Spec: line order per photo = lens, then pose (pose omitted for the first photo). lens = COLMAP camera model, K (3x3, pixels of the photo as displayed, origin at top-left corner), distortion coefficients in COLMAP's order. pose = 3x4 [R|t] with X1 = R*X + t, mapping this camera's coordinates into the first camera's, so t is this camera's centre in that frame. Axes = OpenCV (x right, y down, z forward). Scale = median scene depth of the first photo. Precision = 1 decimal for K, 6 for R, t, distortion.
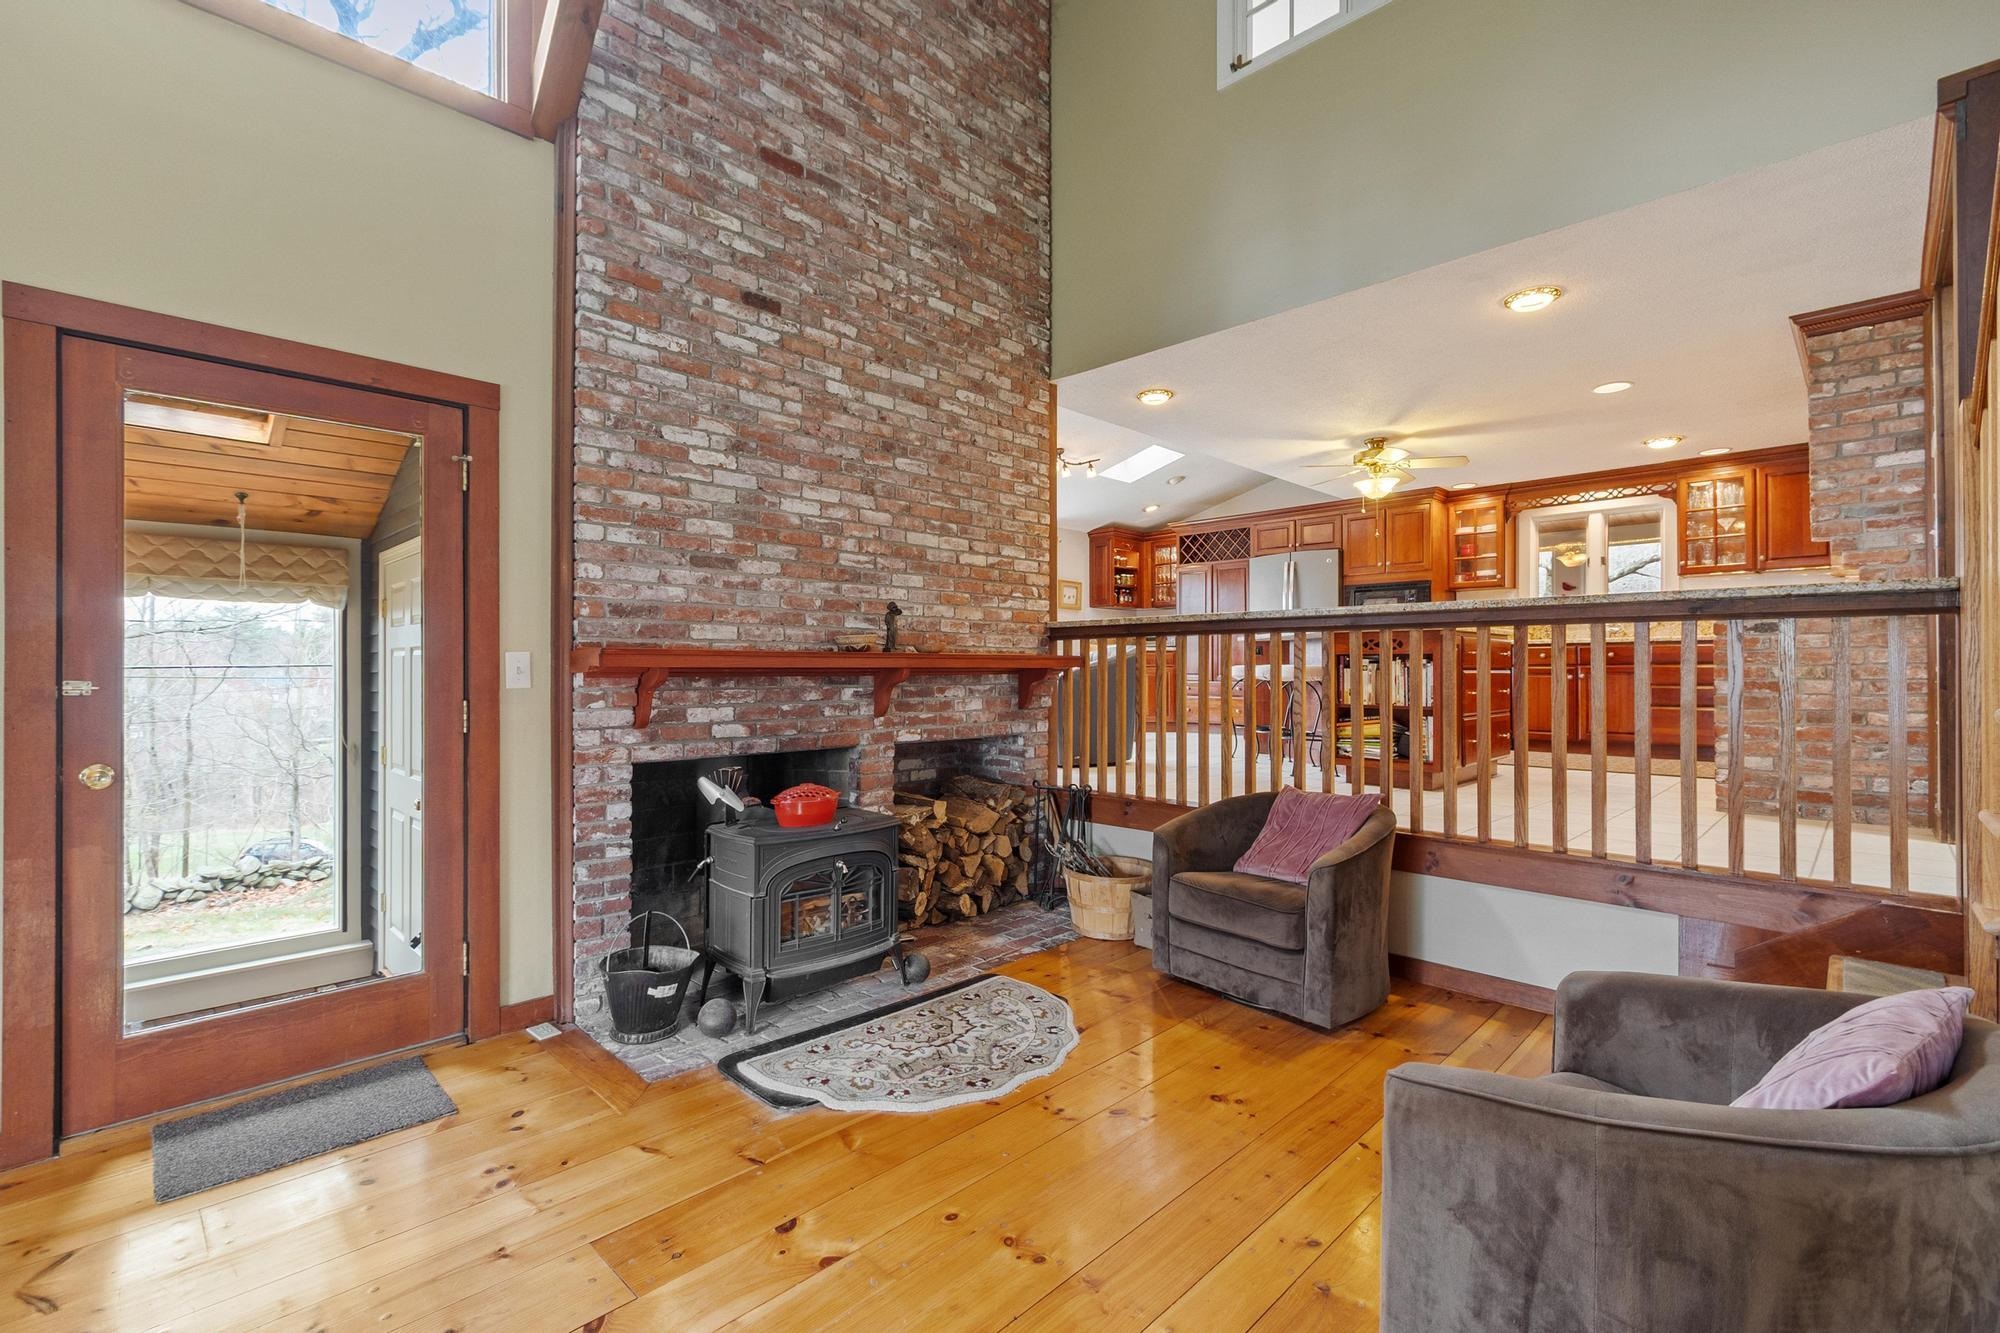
lens RADIAL K [[884.1, 0, 1015.7], [0, 884.1, 670.5], [0, 0, 1]] dist [0.007544, -0.003052]
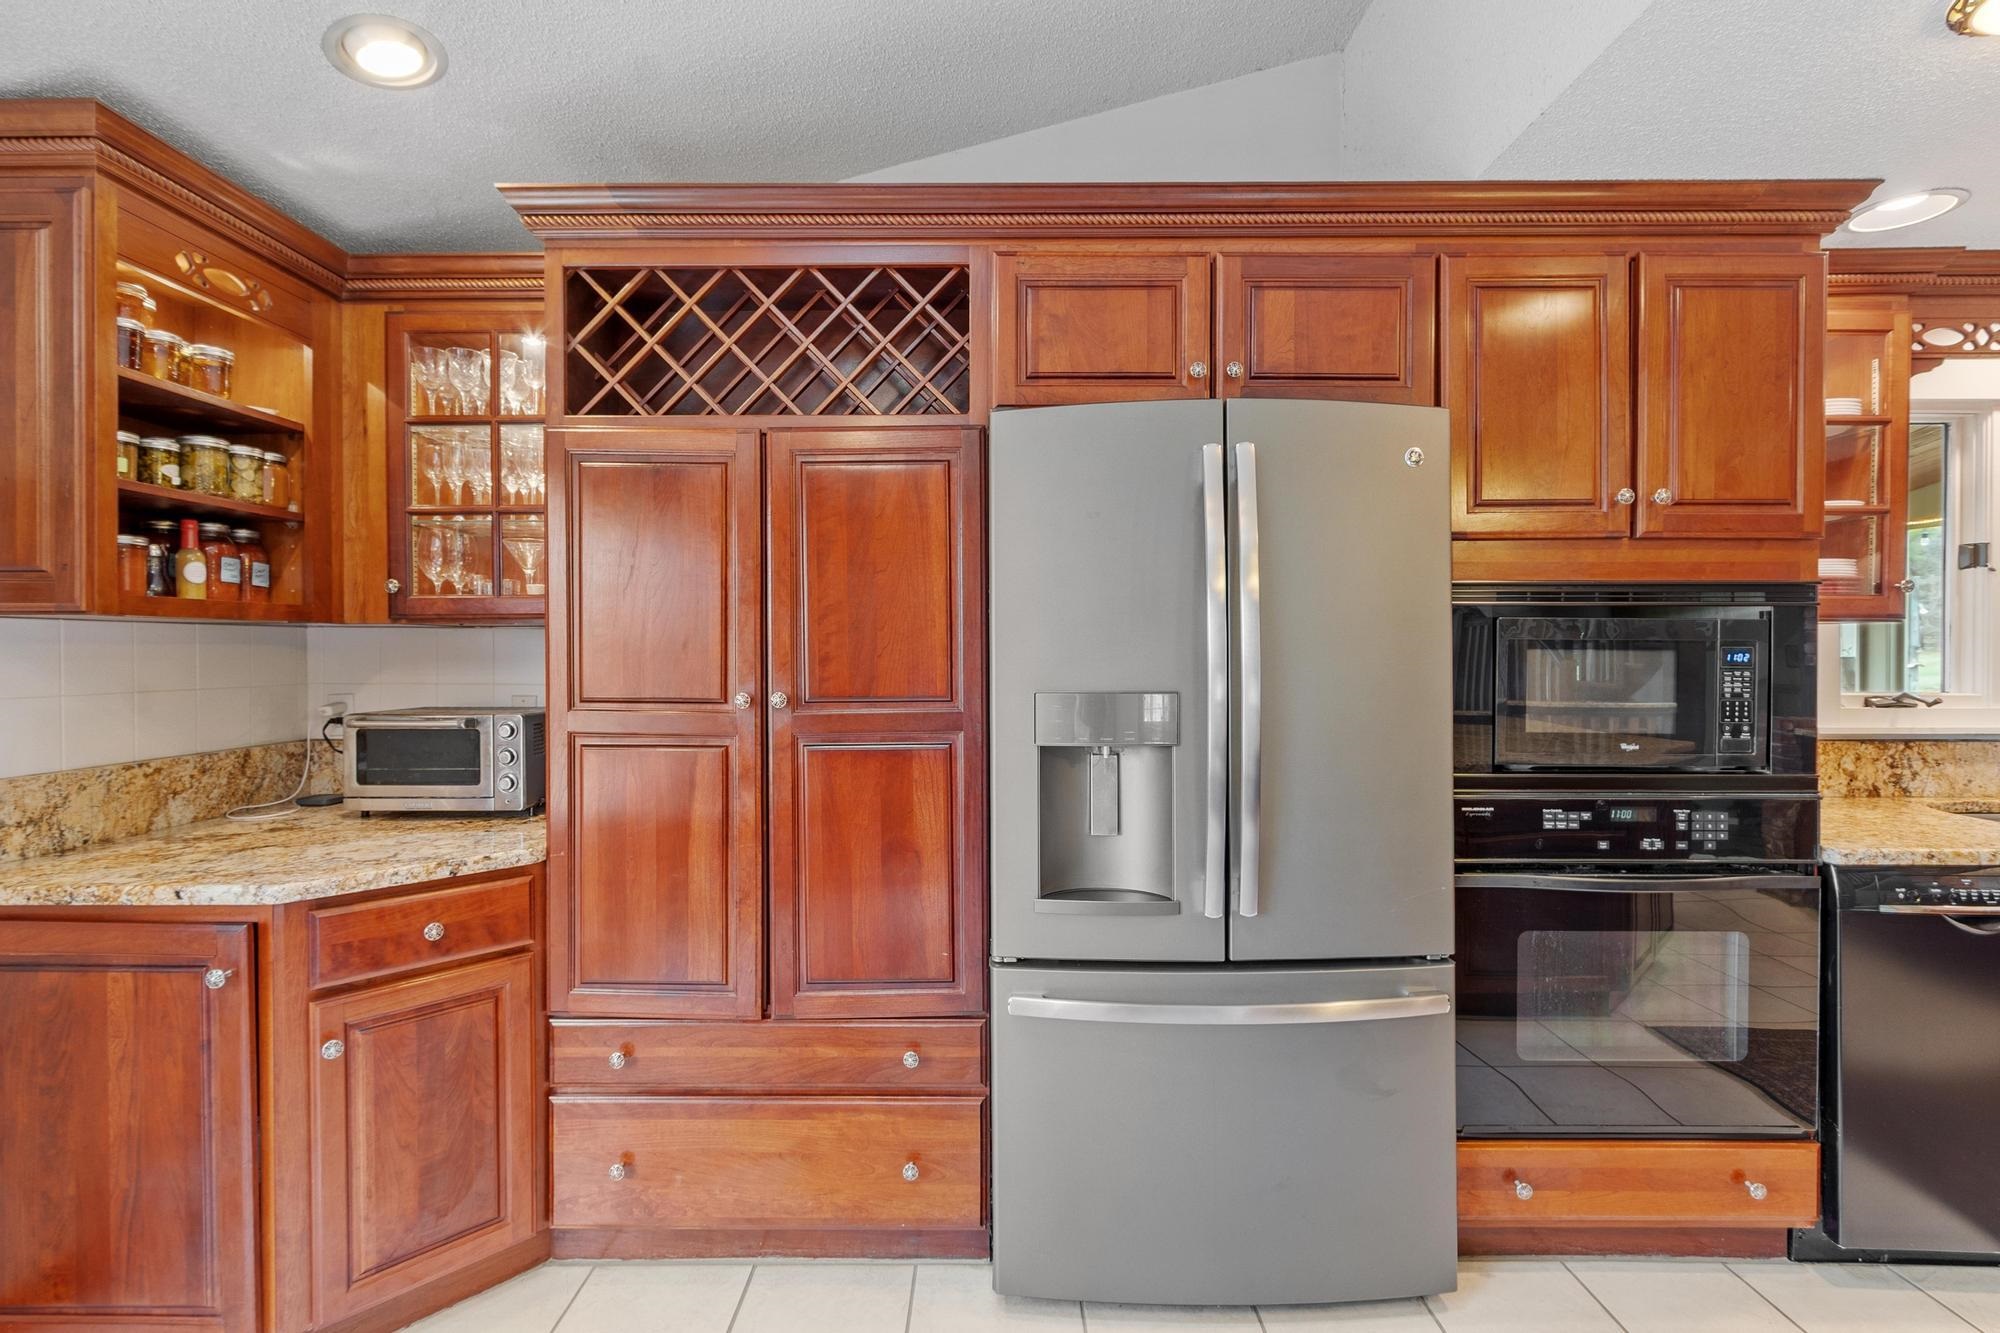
lens RADIAL K [[884.1, 0, 1010.8], [0, 884.1, 664.0], [0, 0, 1]] dist [0.007544, -0.003052]
pose [[0.724538, -0.008033, 0.689189, 0.283178], [0.000497, 0.999938, 0.011133, -0.156664], [-0.689235, -0.007724, 0.724497, 1.835746]]
